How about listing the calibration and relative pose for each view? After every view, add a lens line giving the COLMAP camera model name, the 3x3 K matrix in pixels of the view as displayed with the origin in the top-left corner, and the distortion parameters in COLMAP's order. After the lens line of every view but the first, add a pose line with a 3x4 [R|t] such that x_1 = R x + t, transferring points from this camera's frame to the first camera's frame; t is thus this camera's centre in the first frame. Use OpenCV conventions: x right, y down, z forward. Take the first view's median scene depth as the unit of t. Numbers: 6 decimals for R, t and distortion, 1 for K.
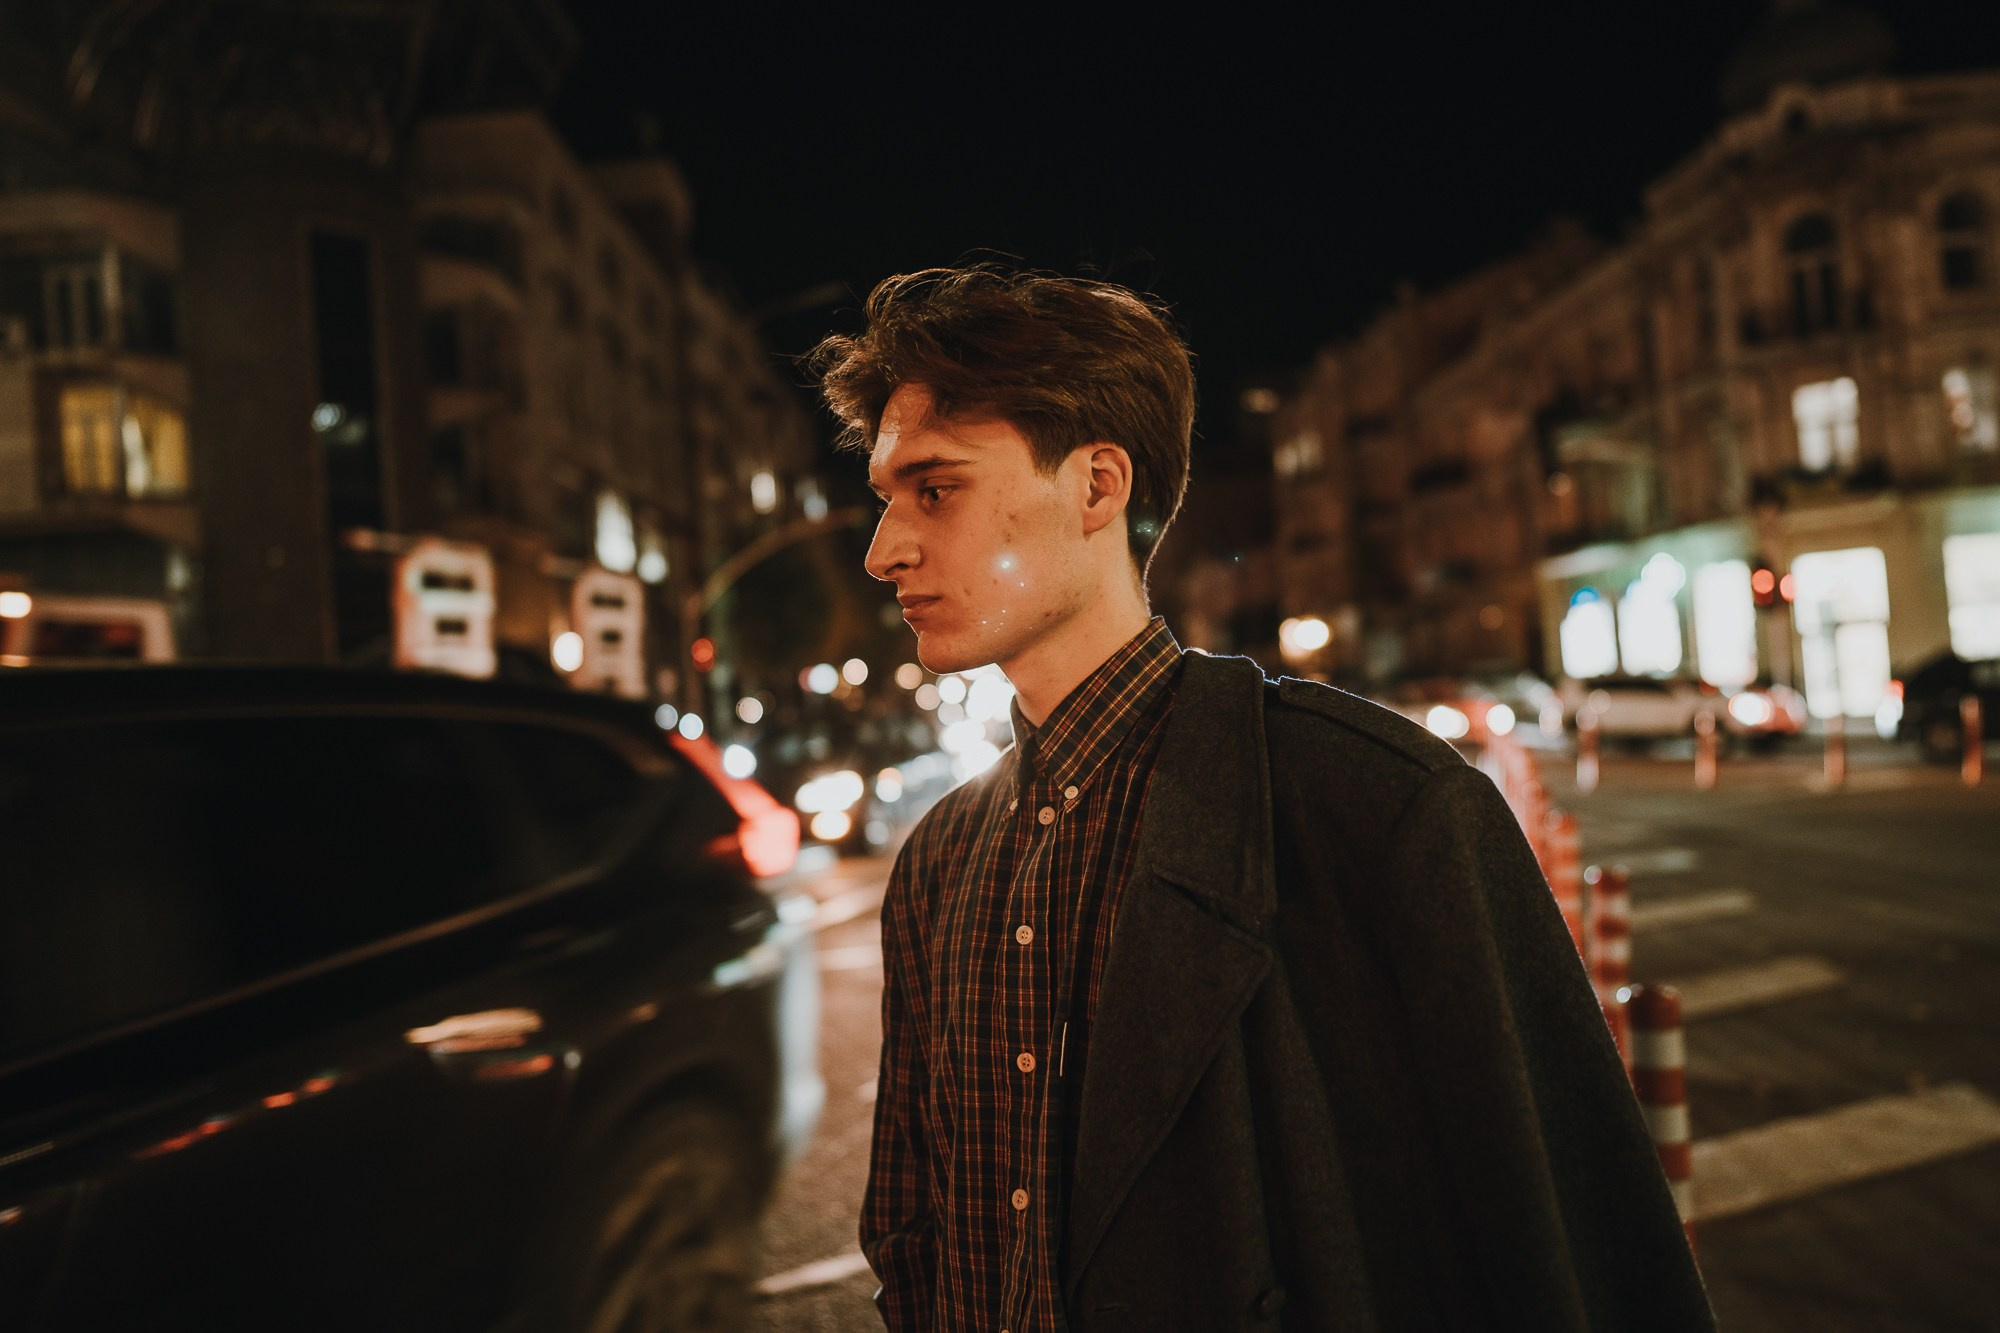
lens RADIAL K [[1349.6, 0, 1000.0], [0, 1349.6, 666.5], [0, 0, 1]] dist [-0.004331, 0.001105]
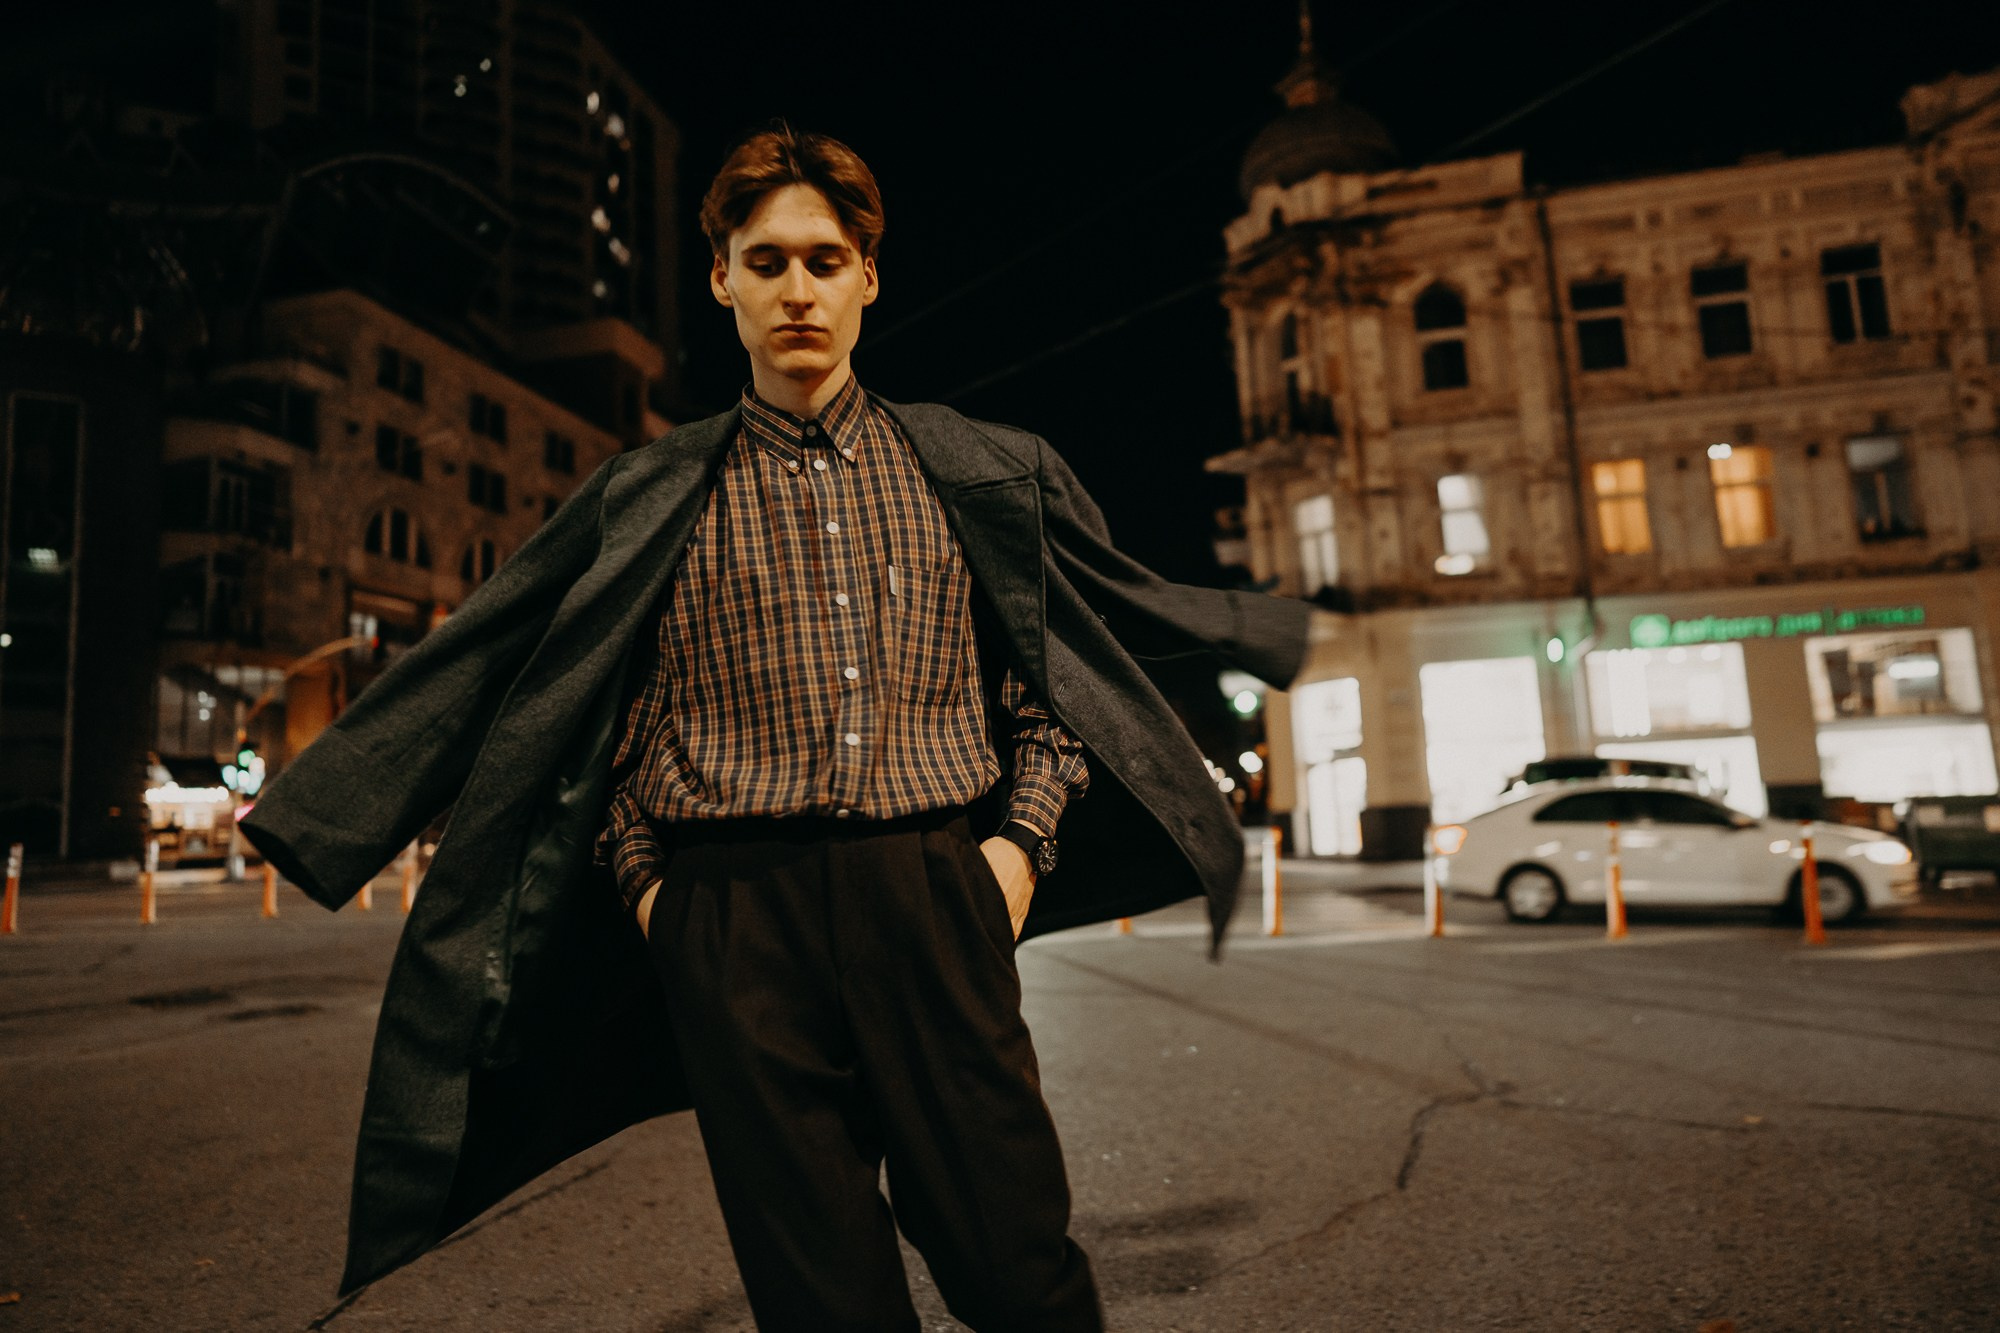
lens RADIAL K [[1349.6, 0, 1000.0], [0, 1349.6, 666.5], [0, 0, 1]] dist [-0.004331, 0.001105]
pose [[0.975657, 0.001044, -0.219299, 0.603260], [-0.021689, 0.995546, -0.091752, -0.001113], [0.218226, 0.094275, 0.971334, 0.061353]]
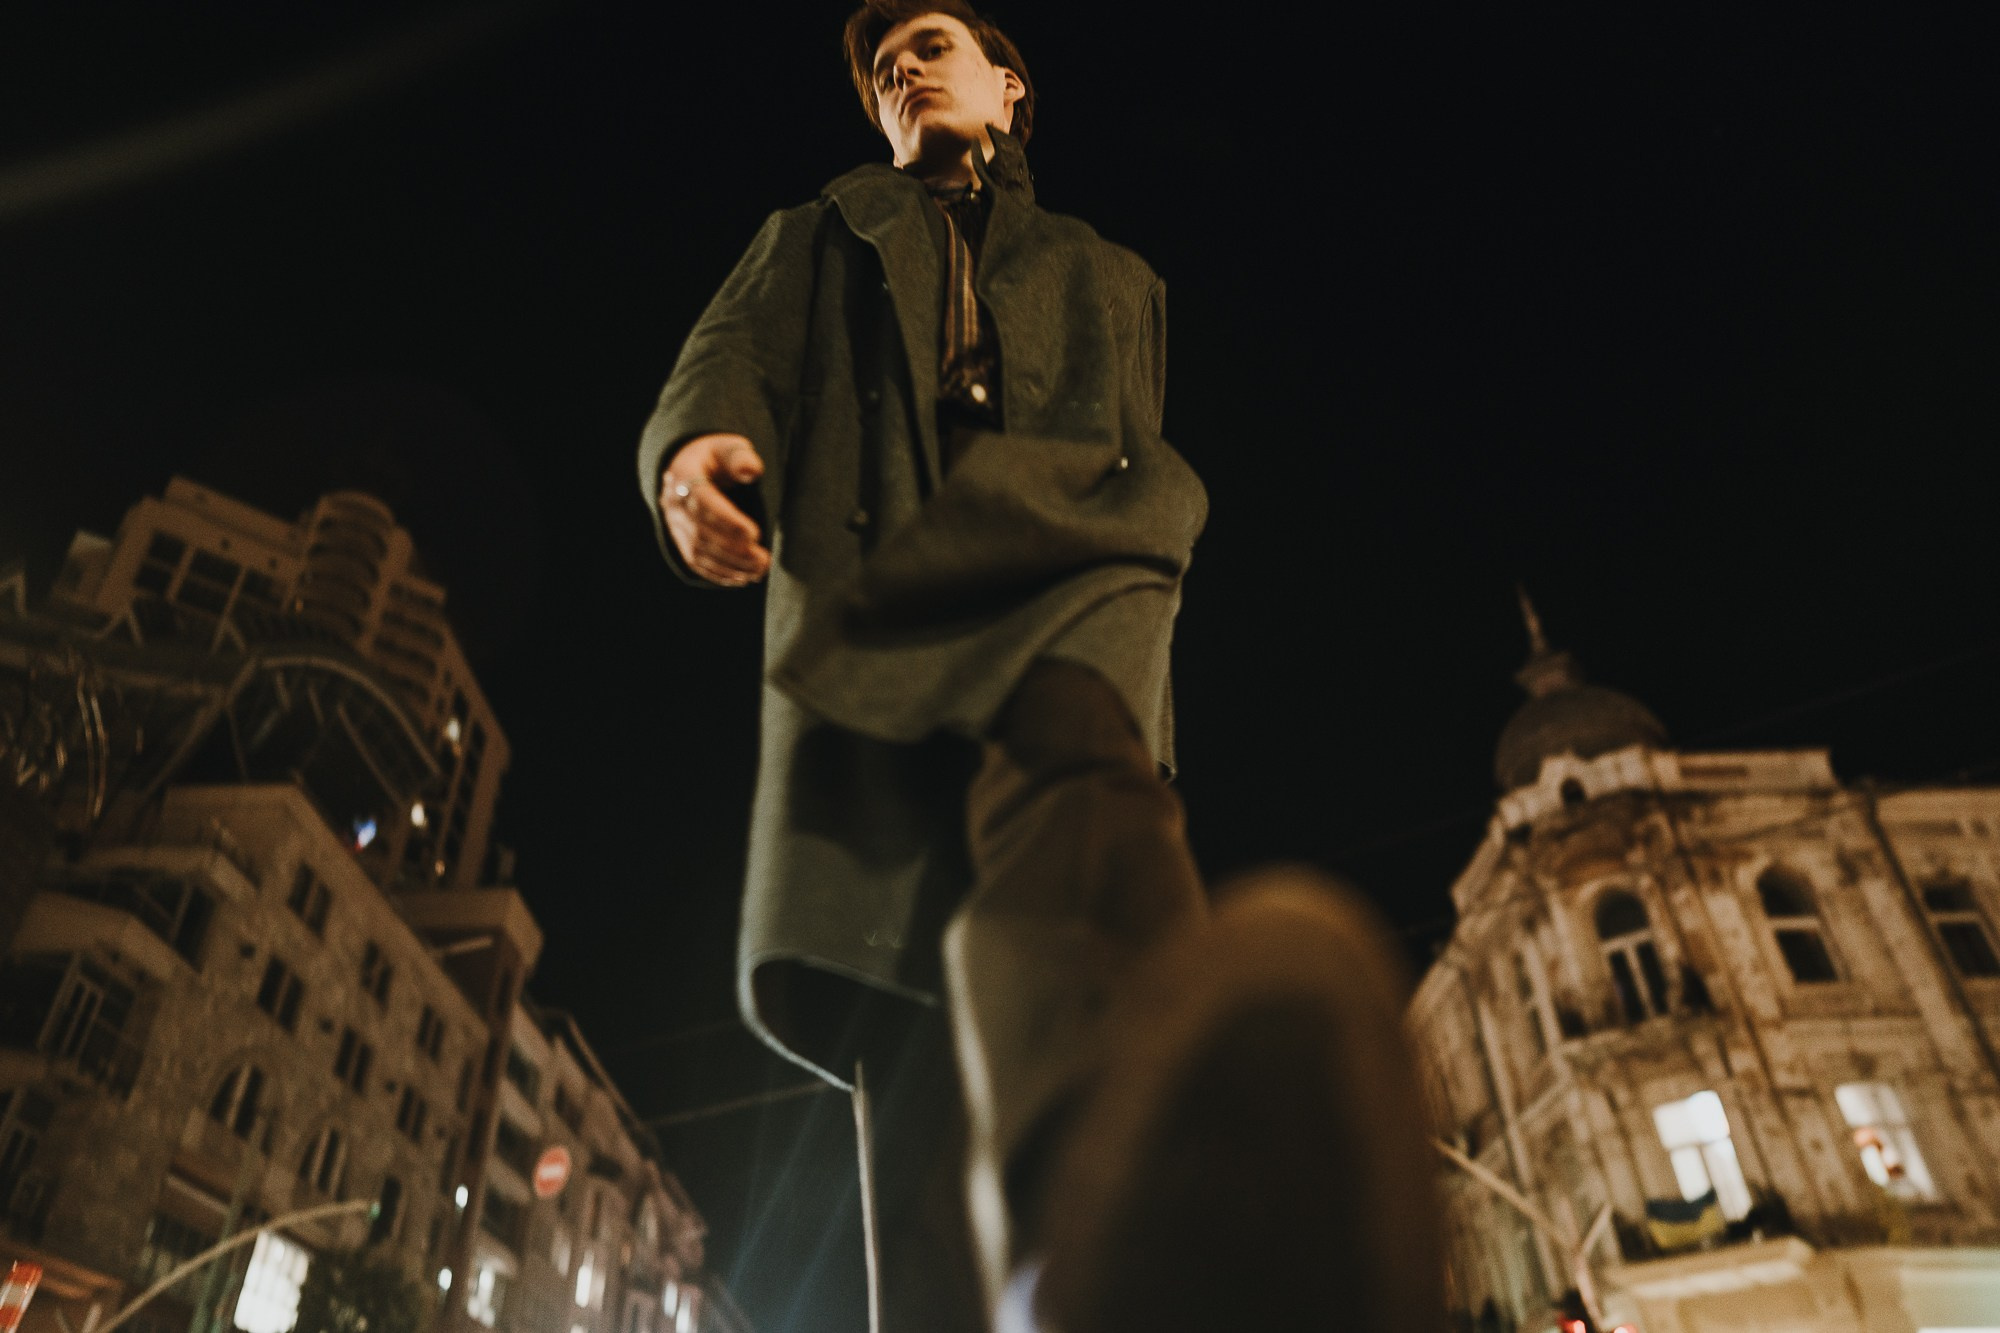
lens RADIAL K [[1326.1, 0, 1014.8], [0, 1326.1, 616.1], [0, 0, 1]] dist [0.002626, 0.002650]
pose [[0.998802, 0.048512, -0.006355, 0.217137], [-0.042641, 0.799405, -0.599278, 0.045574], [-0.023992, 0.598831, 0.800516, 0.228721]]
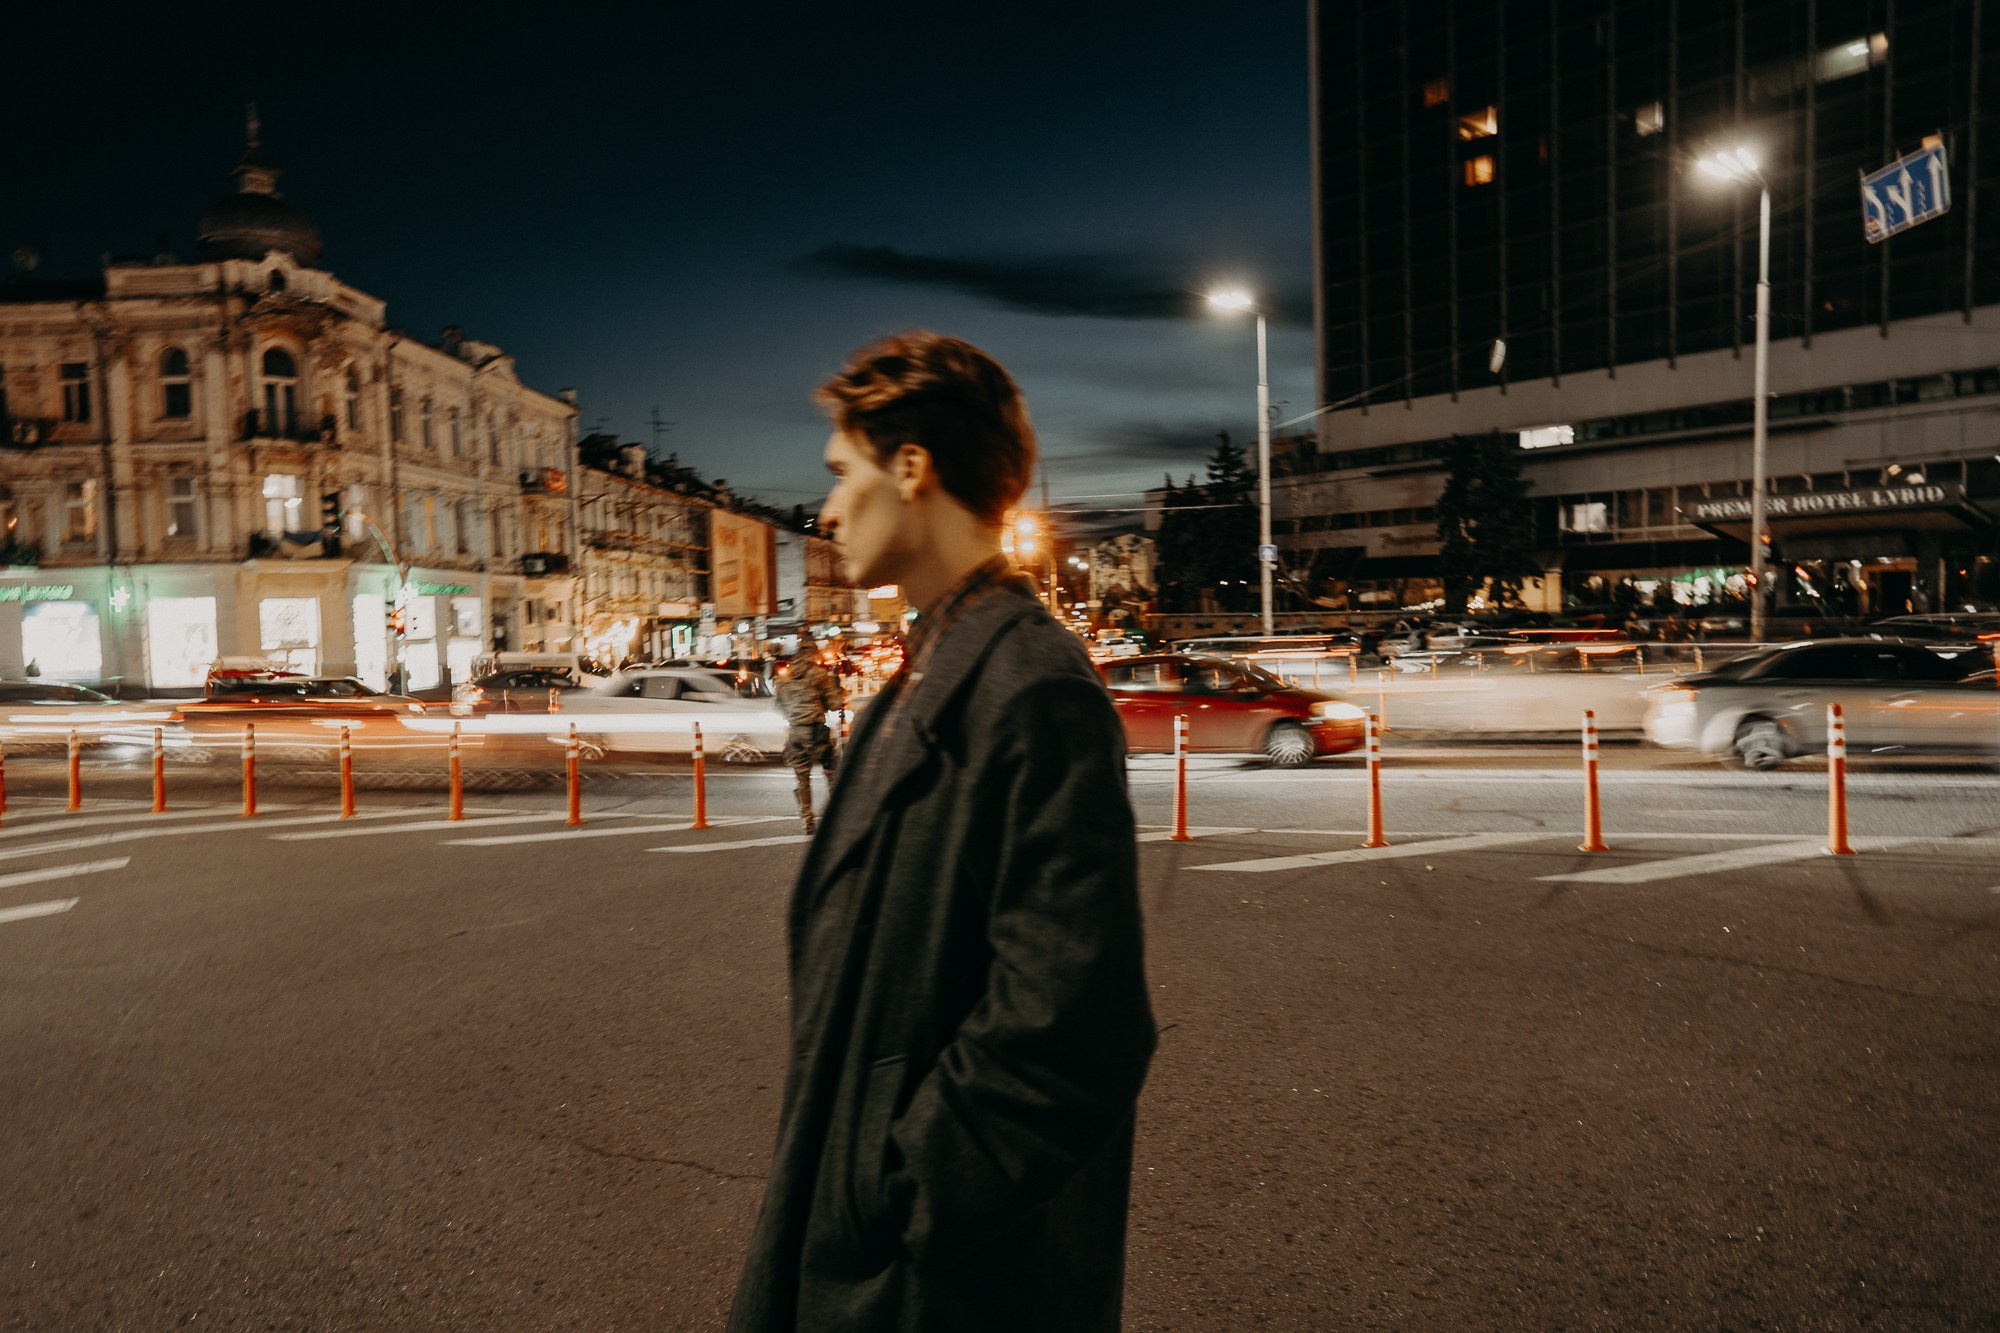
lens RADIAL K [[1332.1, 0, 1000.0], [0, 1332.1, 666.5], [0, 0, 1]] dist [-0.055948, 0.062731]
pose [[0.029875, 0.031165, 0.999068, -0.721497], [0.007550, 0.999478, -0.031404, 0.041059], [-0.999525, 0.008481, 0.029625, 0.218000]]
